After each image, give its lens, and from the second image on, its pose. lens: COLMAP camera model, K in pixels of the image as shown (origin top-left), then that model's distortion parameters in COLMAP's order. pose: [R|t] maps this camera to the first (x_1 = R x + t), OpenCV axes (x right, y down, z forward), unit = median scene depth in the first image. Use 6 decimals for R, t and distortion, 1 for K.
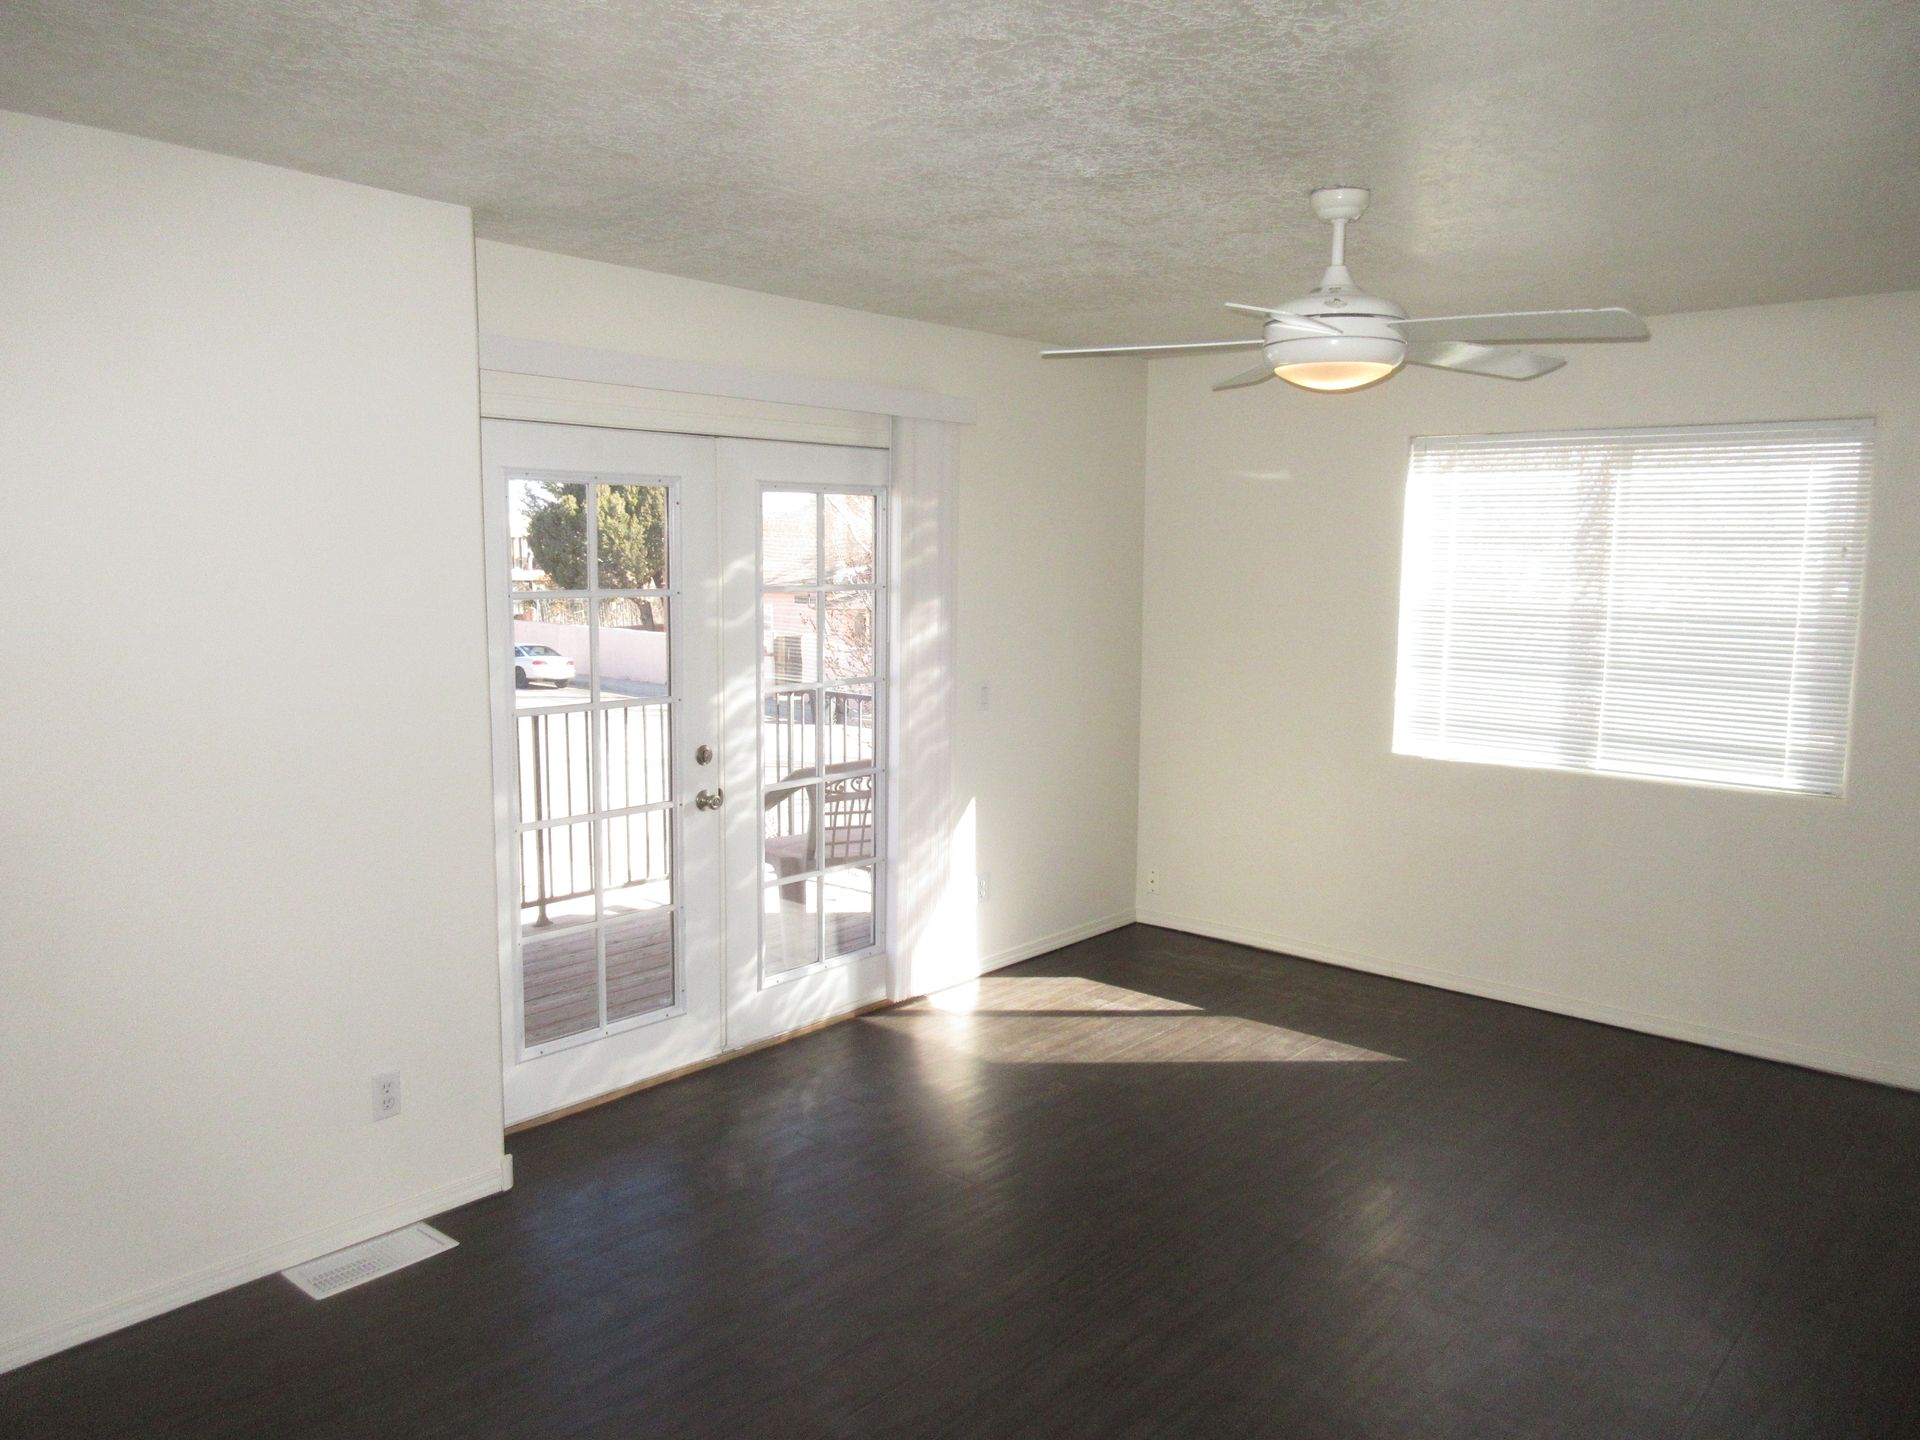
lens RADIAL K [[1453.0, 0, 960.0], [0, 1453.0, 720.0], [0, 0, 1]] dist [0.011194, 0.006852]
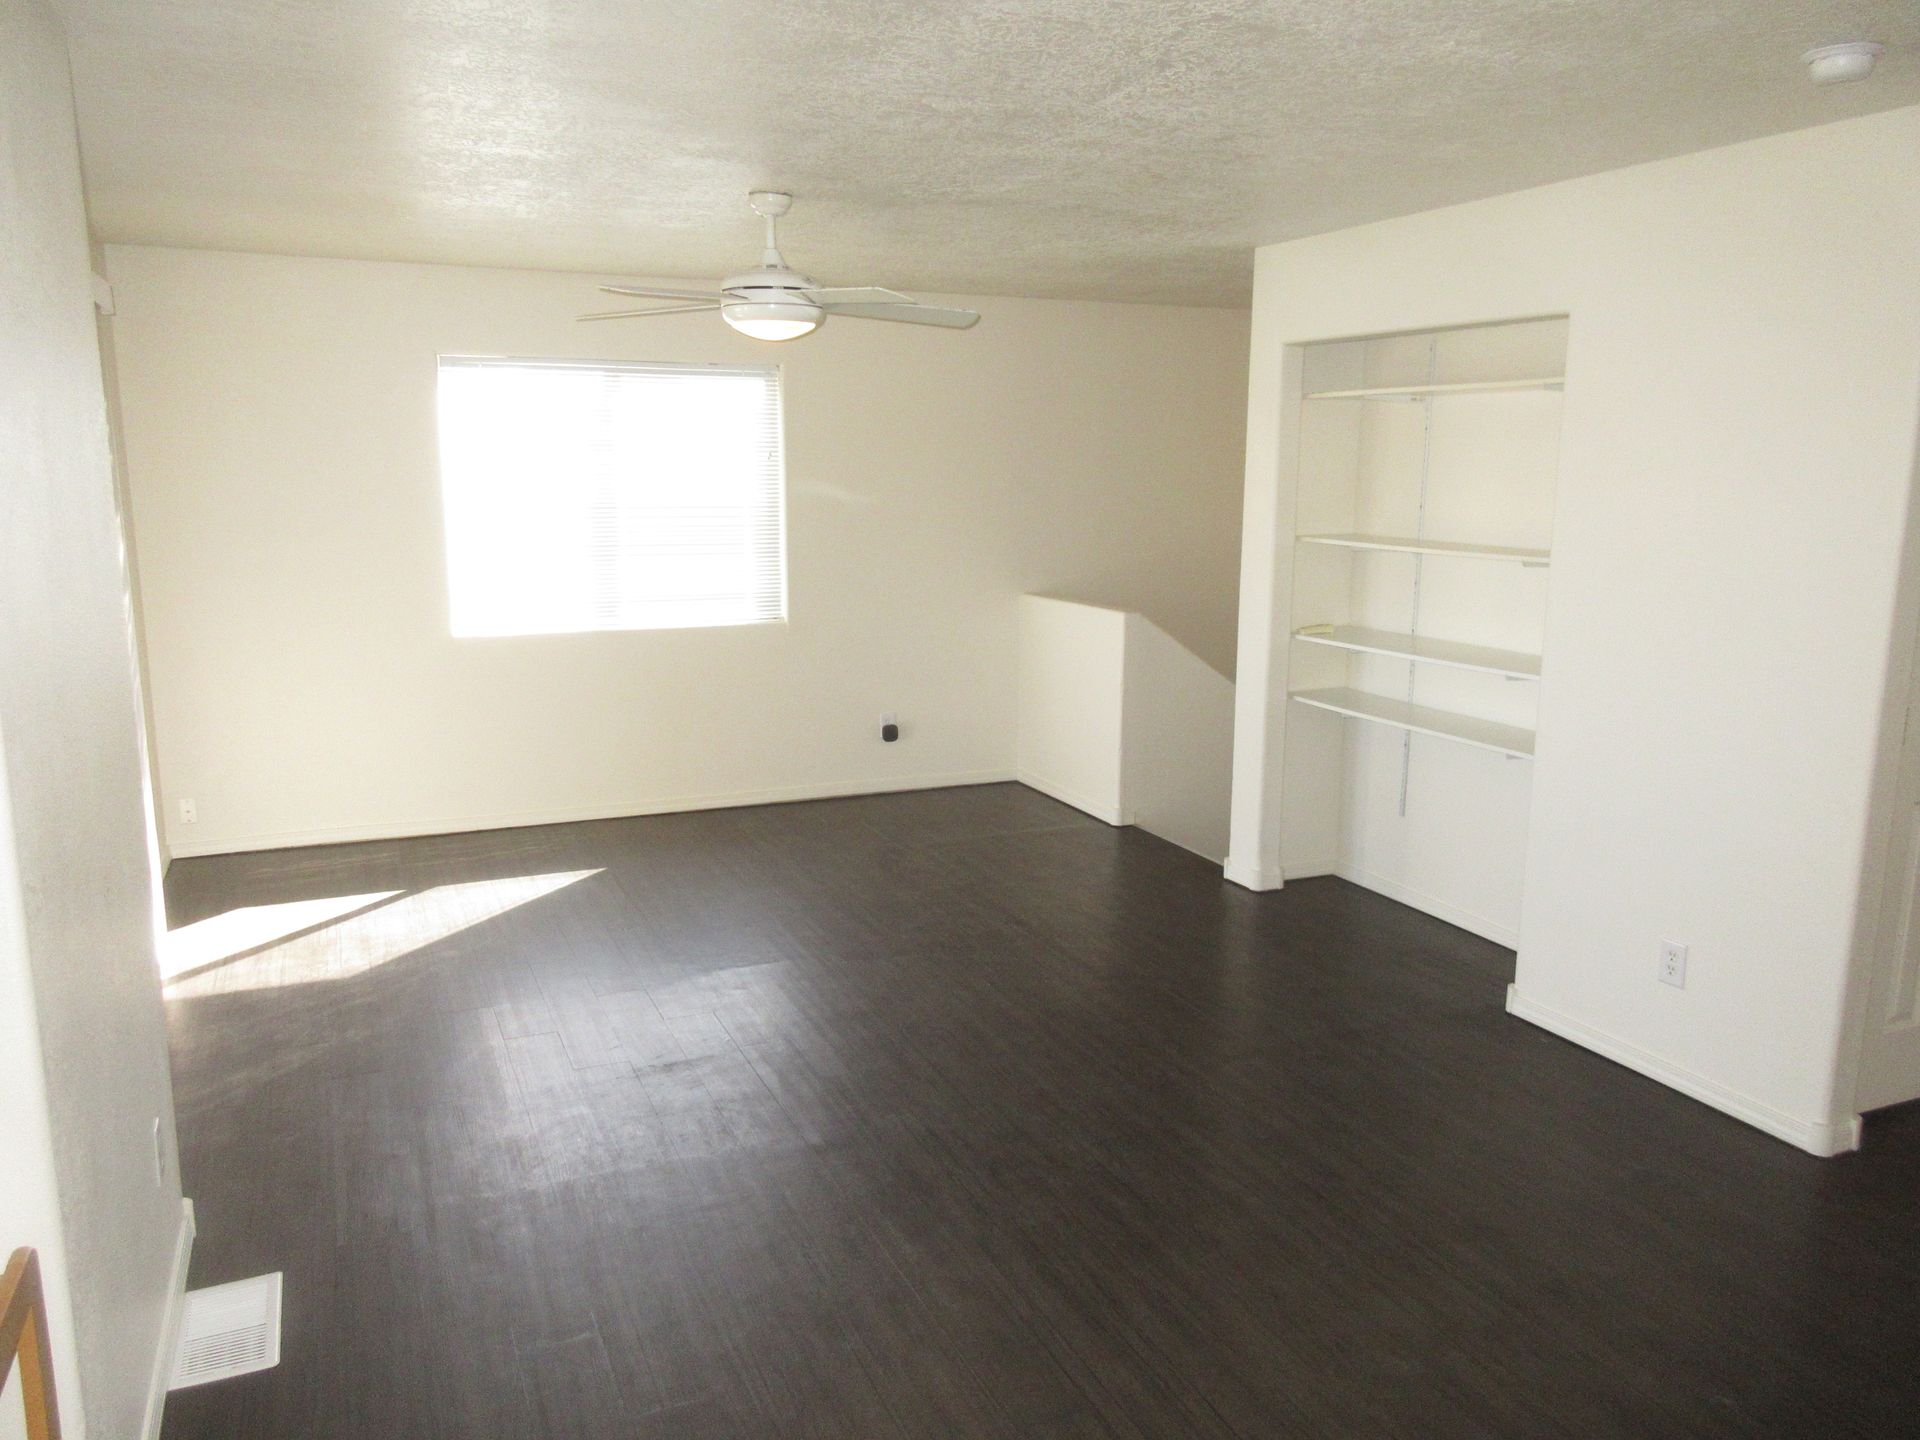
lens RADIAL K [[1453.0, 0, 960.0], [0, 1453.0, 720.0], [0, 0, 1]] dist [0.011194, 0.006852]
pose [[0.430846, -0.171160, 0.886045, -0.600516], [0.113943, 0.984308, 0.134736, -0.023332], [-0.895203, 0.042908, 0.443588, 0.157363]]
